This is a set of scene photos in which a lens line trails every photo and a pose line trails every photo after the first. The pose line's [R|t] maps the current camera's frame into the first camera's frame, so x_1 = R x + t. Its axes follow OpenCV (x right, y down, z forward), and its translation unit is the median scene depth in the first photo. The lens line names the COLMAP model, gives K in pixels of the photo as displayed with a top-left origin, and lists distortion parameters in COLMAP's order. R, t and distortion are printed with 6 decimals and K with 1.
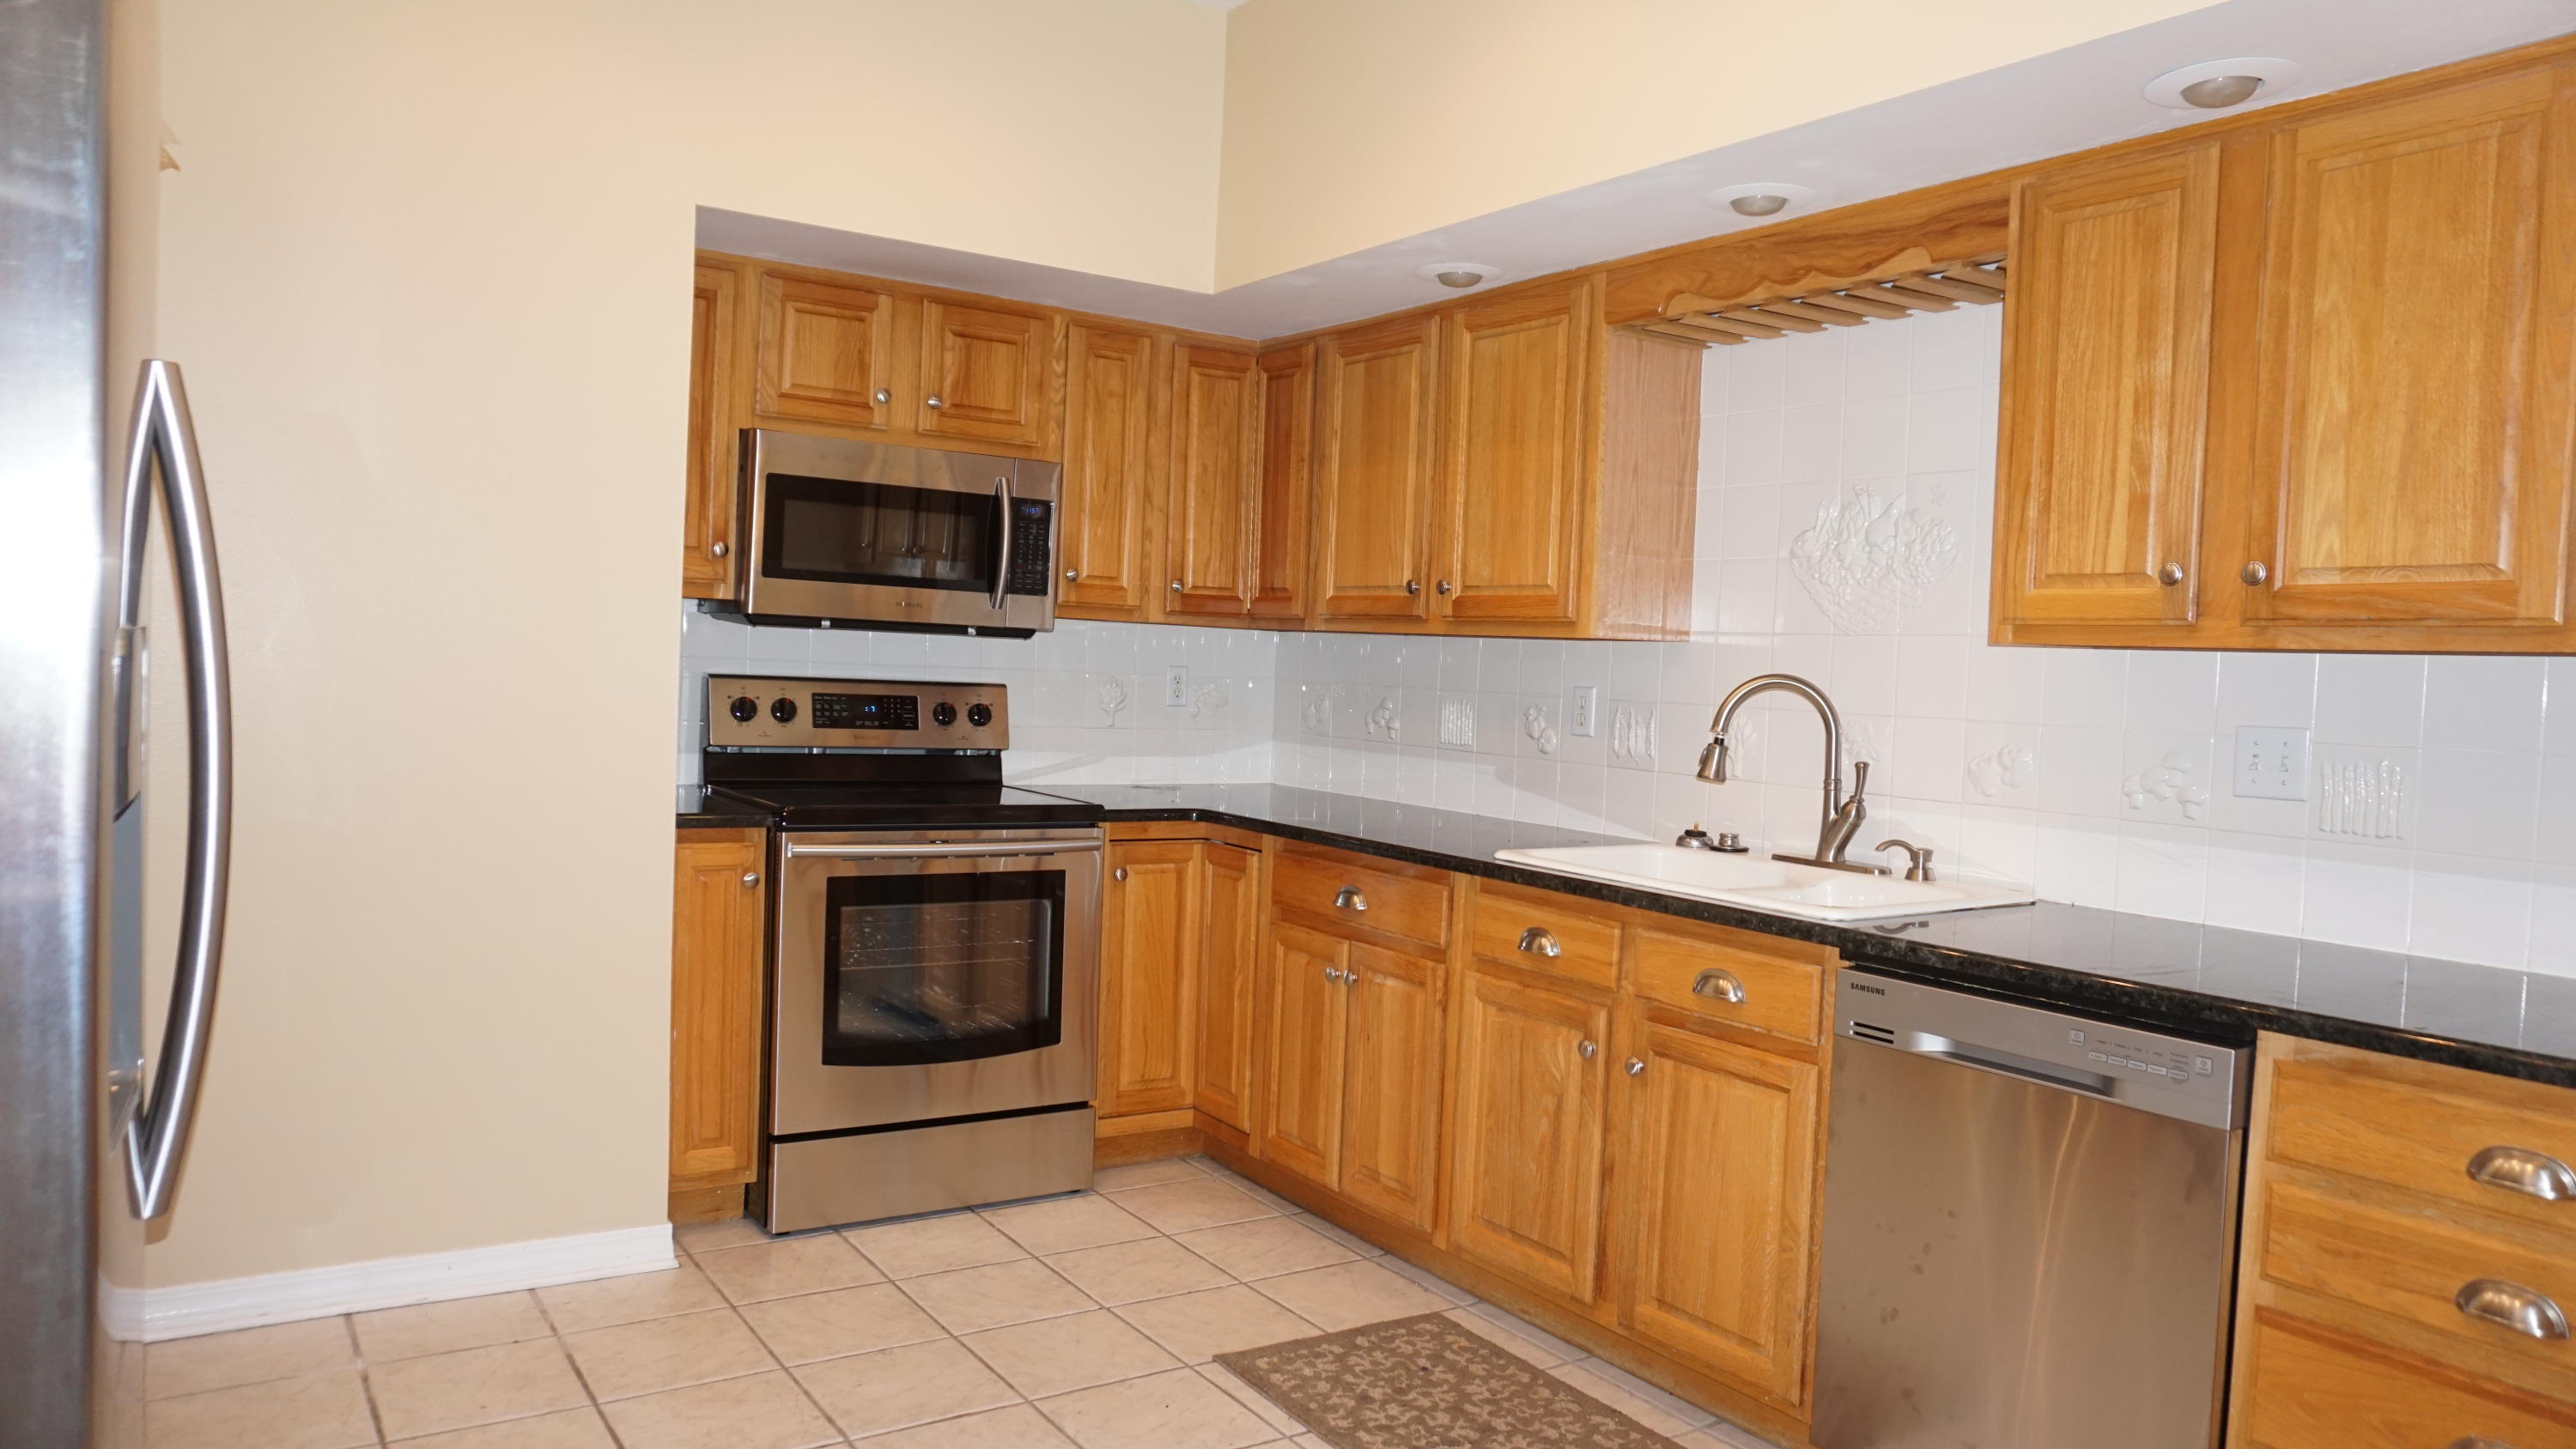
lens RADIAL K [[1729.8, 0, 1279.7], [0, 1729.8, 731.0], [0, 0, 1]] dist [-0.031341, 0.010515]
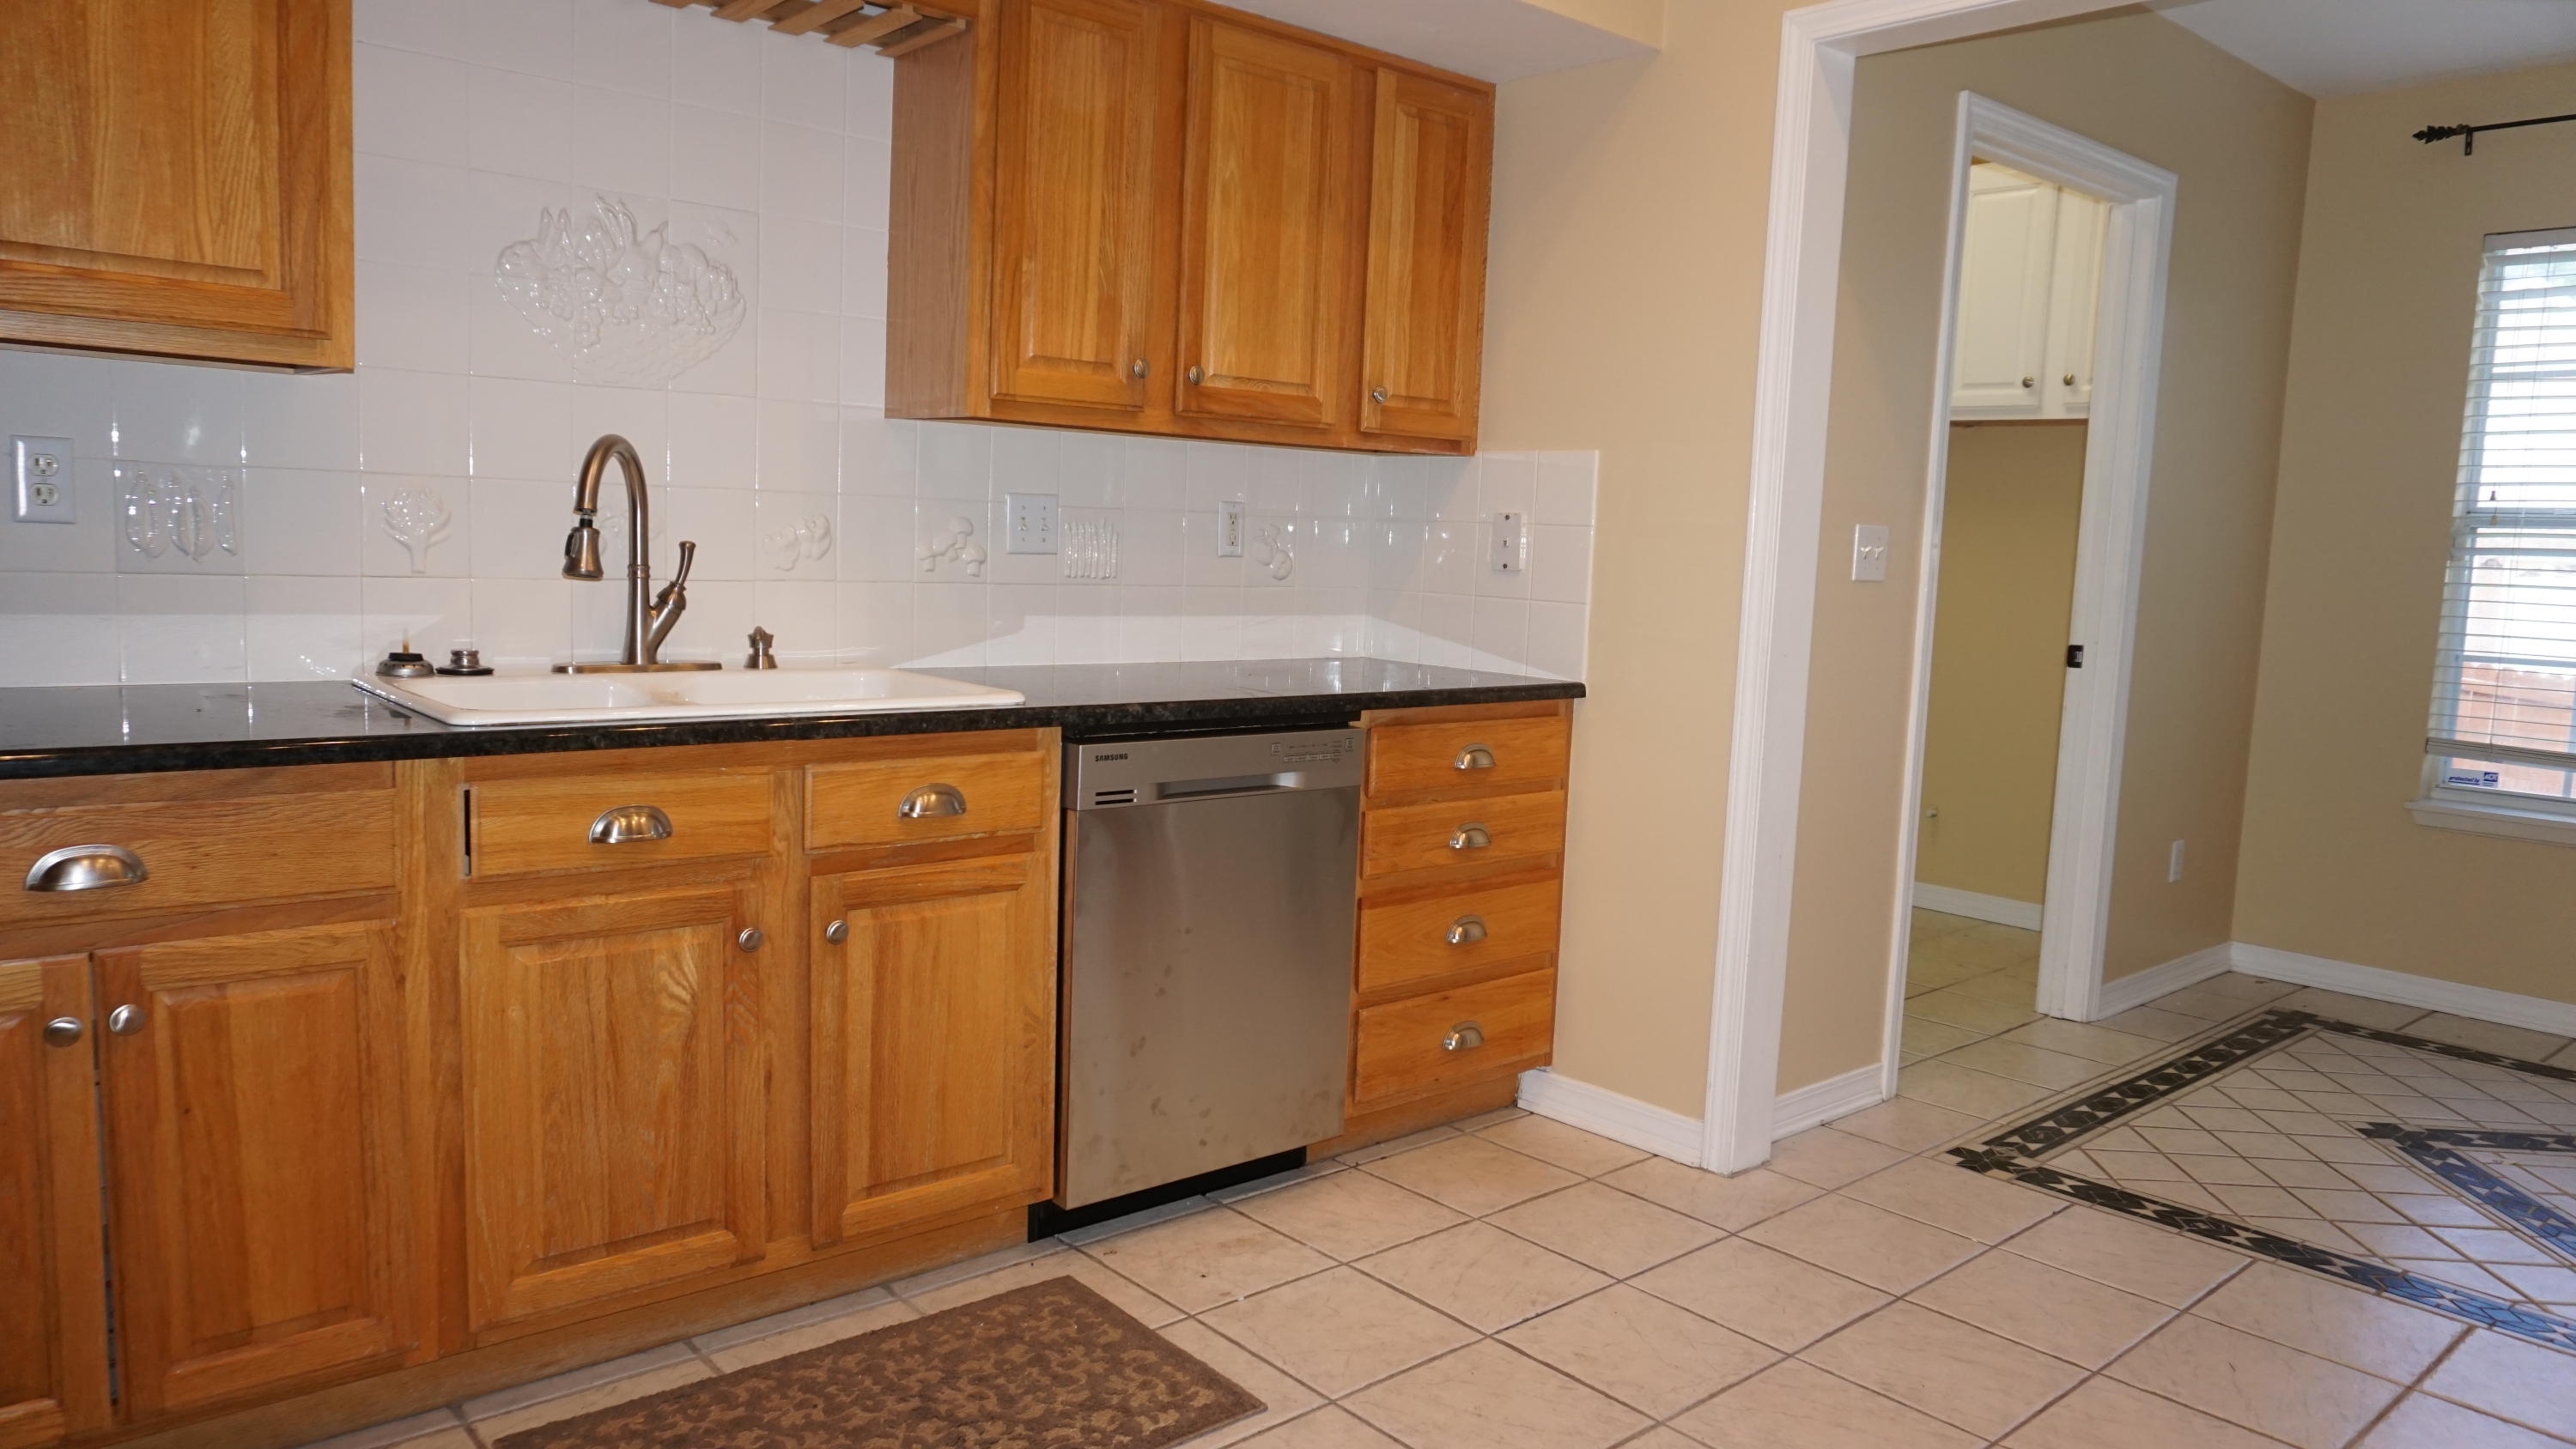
lens RADIAL K [[1729.8, 0, 1288.2], [0, 1729.8, 726.5], [0, 0, 1]] dist [-0.031341, 0.010515]
pose [[-0.129362, -0.151425, 0.979967, -0.513558], [-0.001341, 0.988297, 0.152535, -0.020704], [-0.991596, 0.018418, -0.128051, 0.762319]]
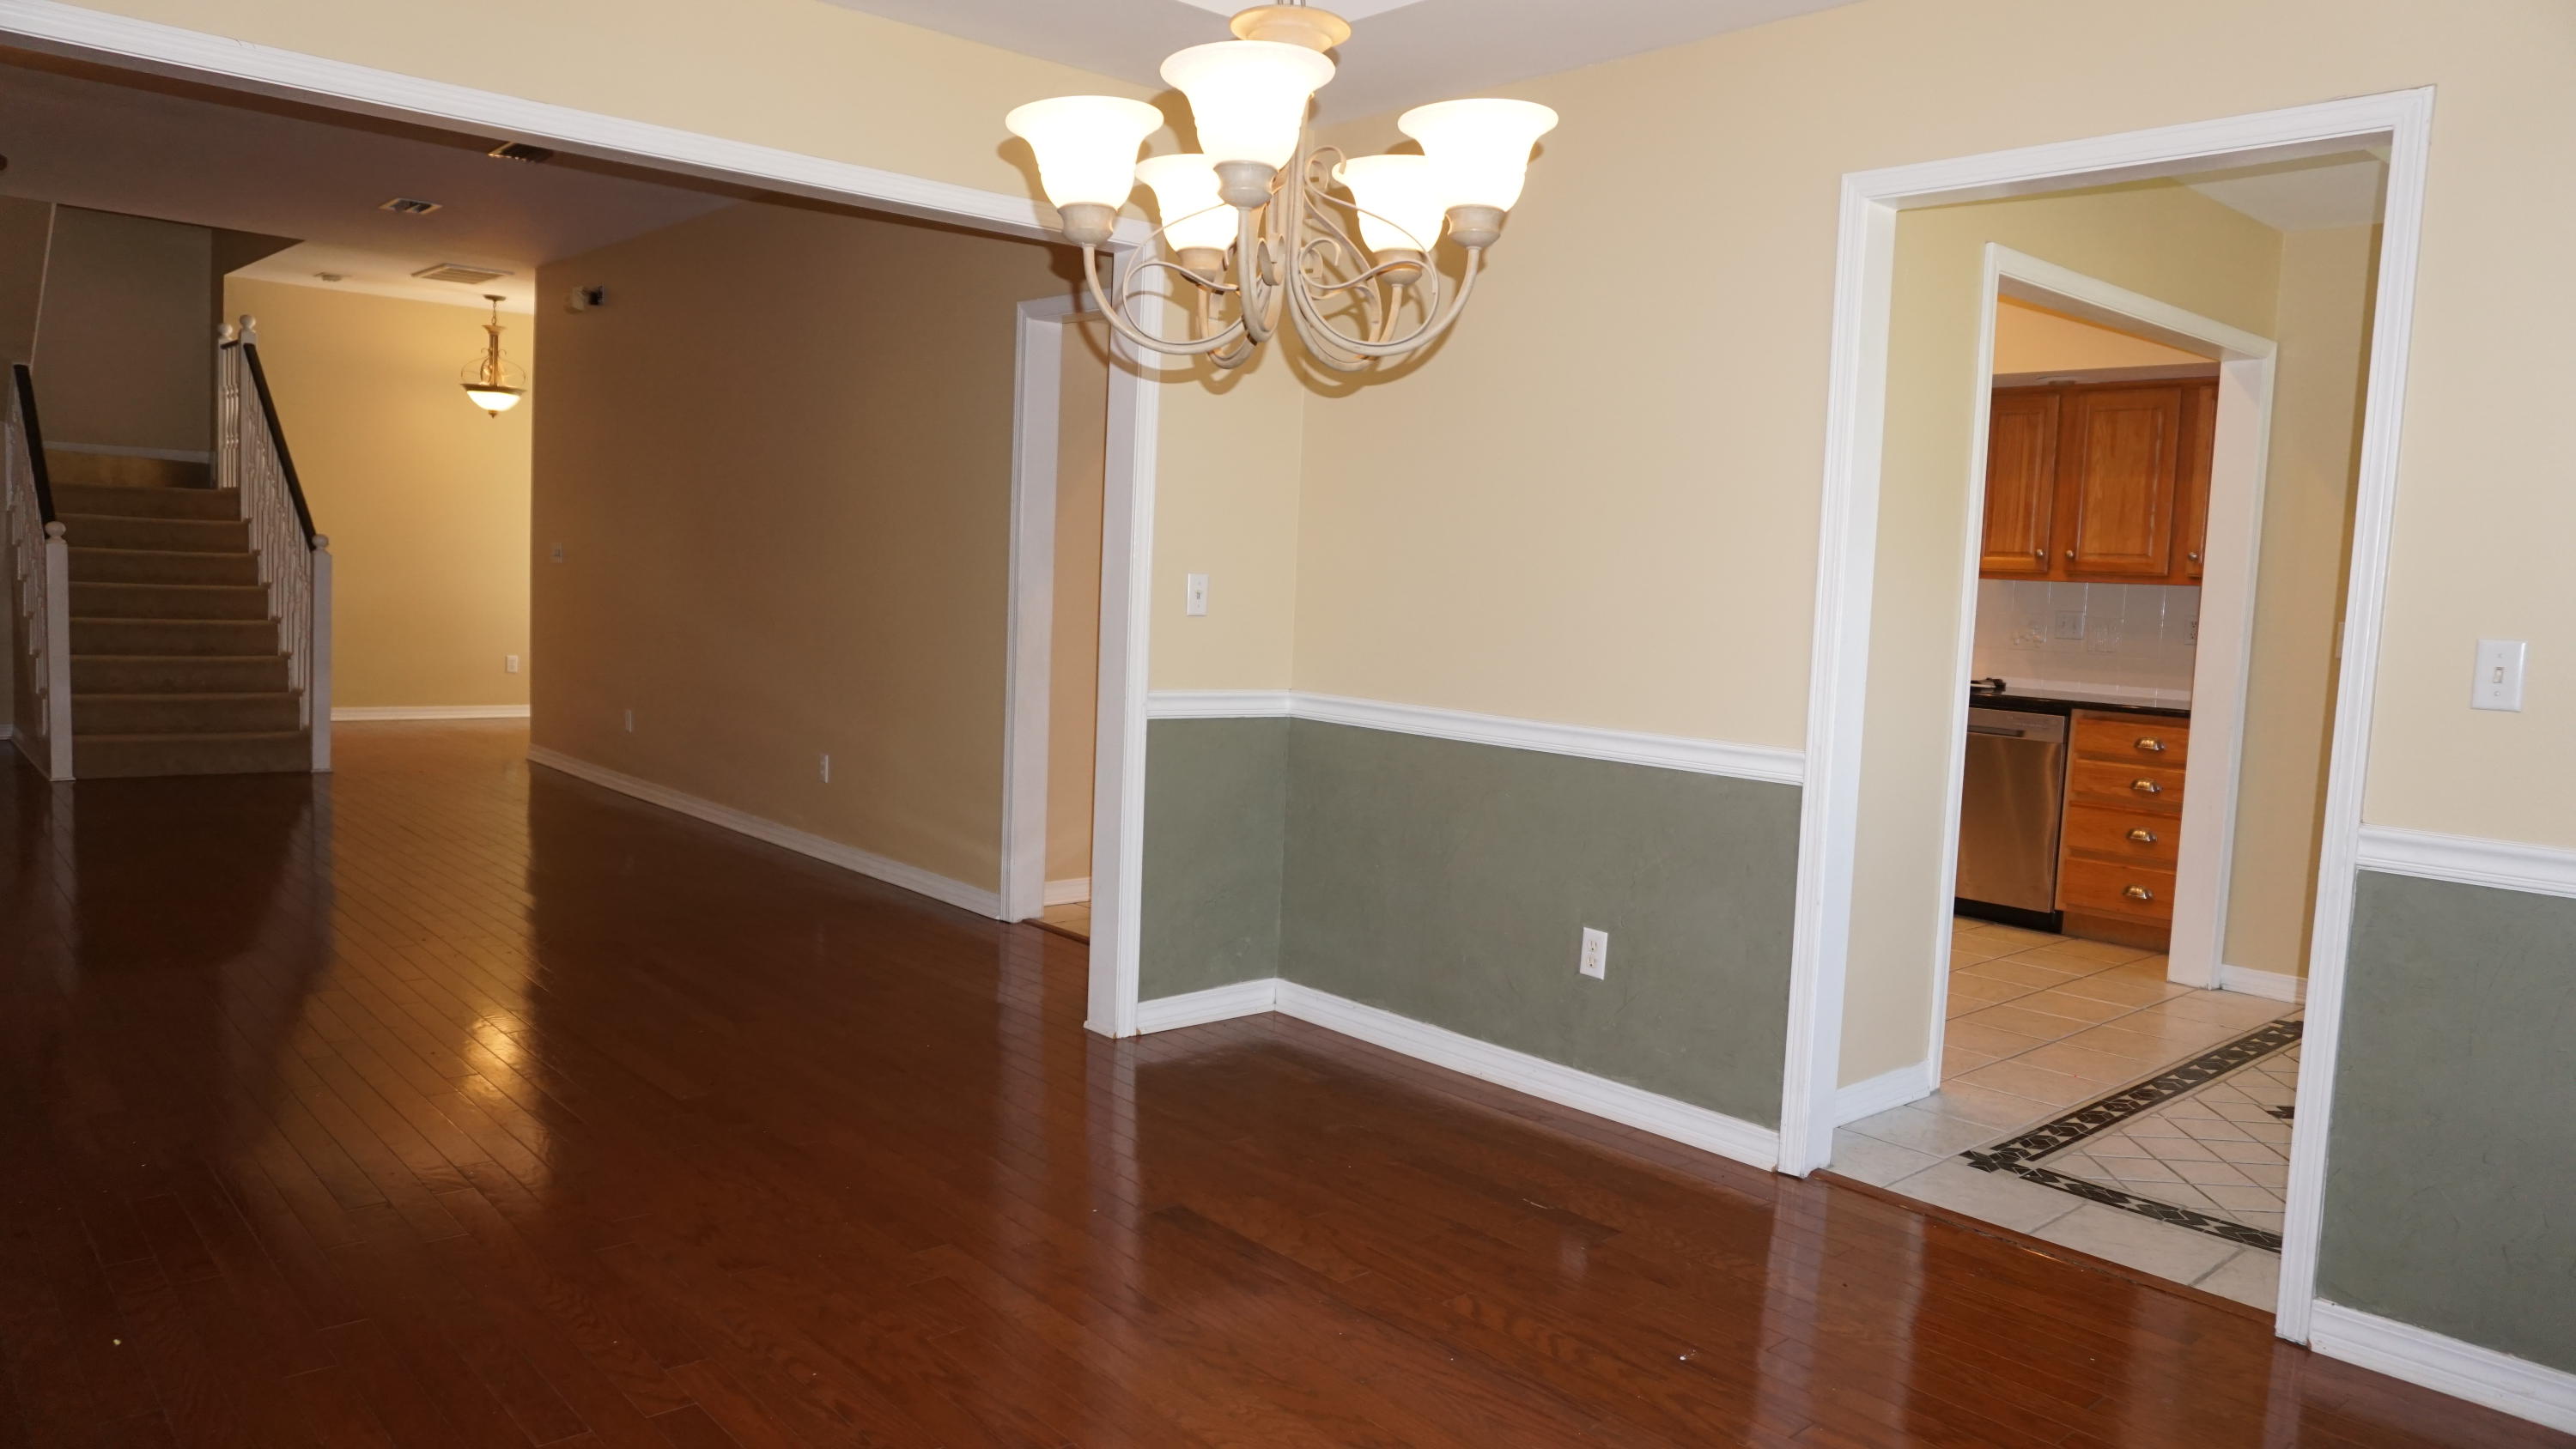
lens RADIAL K [[1729.8, 0, 1299.6], [0, 1729.8, 715.9], [0, 0, 1]] dist [-0.031341, 0.010515]
pose [[0.991912, -0.009375, 0.126581, -0.704057], [0.003532, 0.998921, 0.046305, 0.024593], [-0.126879, -0.045483, 0.990875, -1.110537]]
